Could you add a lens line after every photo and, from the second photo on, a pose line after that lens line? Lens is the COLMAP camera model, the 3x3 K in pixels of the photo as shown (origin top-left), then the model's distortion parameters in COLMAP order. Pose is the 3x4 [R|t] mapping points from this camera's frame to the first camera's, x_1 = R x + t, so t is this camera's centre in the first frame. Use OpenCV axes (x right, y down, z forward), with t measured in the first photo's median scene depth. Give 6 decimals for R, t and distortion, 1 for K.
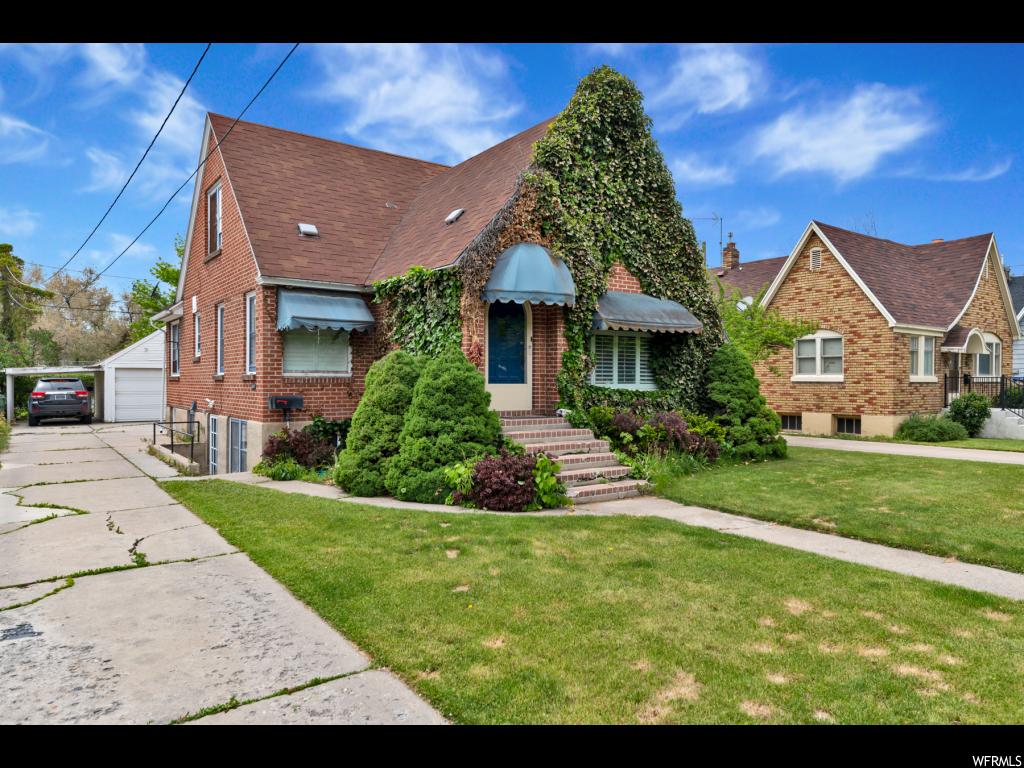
lens RADIAL K [[691.7, 0, 512.5], [0, 691.7, 384.4], [0, 0, 1]] dist [0.007585, 0.000709]
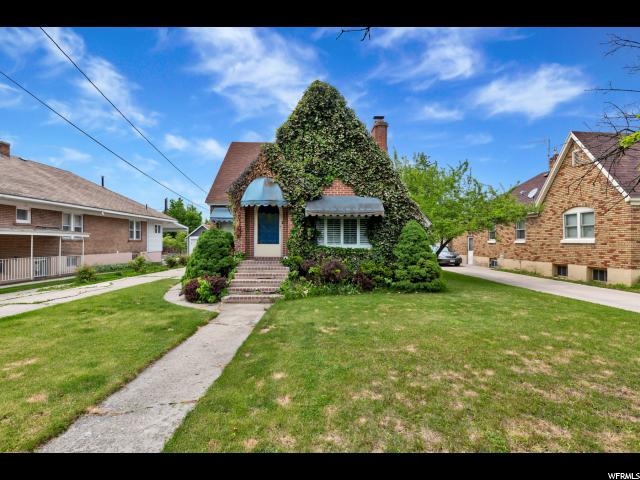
lens RADIAL K [[299.6, 0, 319.7], [0, 299.6, 239.7], [0, 0, 1]] dist [-0.000452, -0.000108]
pose [[0.814242, -0.005898, -0.580495, 0.398338], [-0.002858, 0.999896, -0.014167, -0.001016], [0.580518, 0.013195, 0.814141, 0.207010]]
